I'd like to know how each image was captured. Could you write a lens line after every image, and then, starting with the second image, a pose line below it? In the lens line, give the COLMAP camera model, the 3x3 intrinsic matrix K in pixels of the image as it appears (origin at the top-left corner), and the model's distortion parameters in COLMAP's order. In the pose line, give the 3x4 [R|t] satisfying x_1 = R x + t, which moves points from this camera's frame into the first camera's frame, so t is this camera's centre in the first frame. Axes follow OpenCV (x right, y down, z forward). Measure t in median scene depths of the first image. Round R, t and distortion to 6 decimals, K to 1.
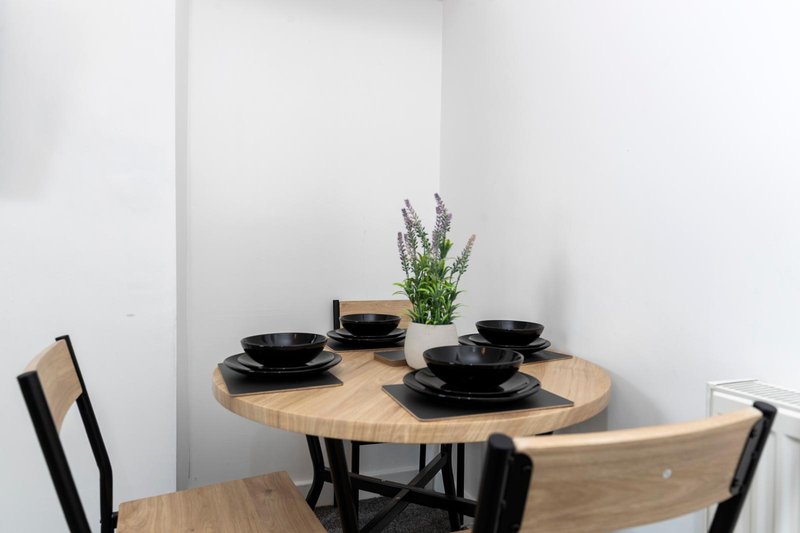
lens RADIAL K [[509.2, 0, 400.0], [0, 509.2, 266.5], [0, 0, 1]] dist [-0.001845, -0.000760]
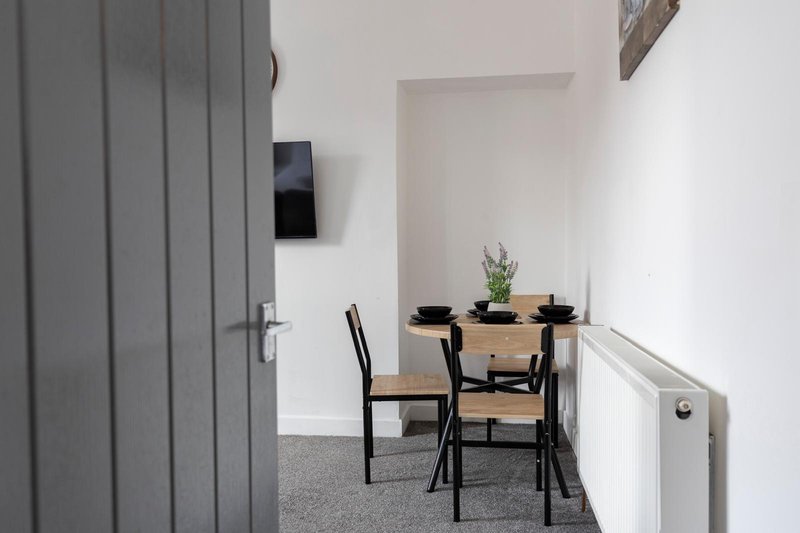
lens RADIAL K [[593.0, 0, 399.7], [0, 593.0, 277.7], [0, 0, 1]] dist [-0.000083, -0.000139]
pose [[0.897692, 0.000754, -0.440622, 0.797329], [0.012434, 0.999557, 0.027043, -0.066337], [0.440448, -0.029755, 0.897285, -1.442227]]
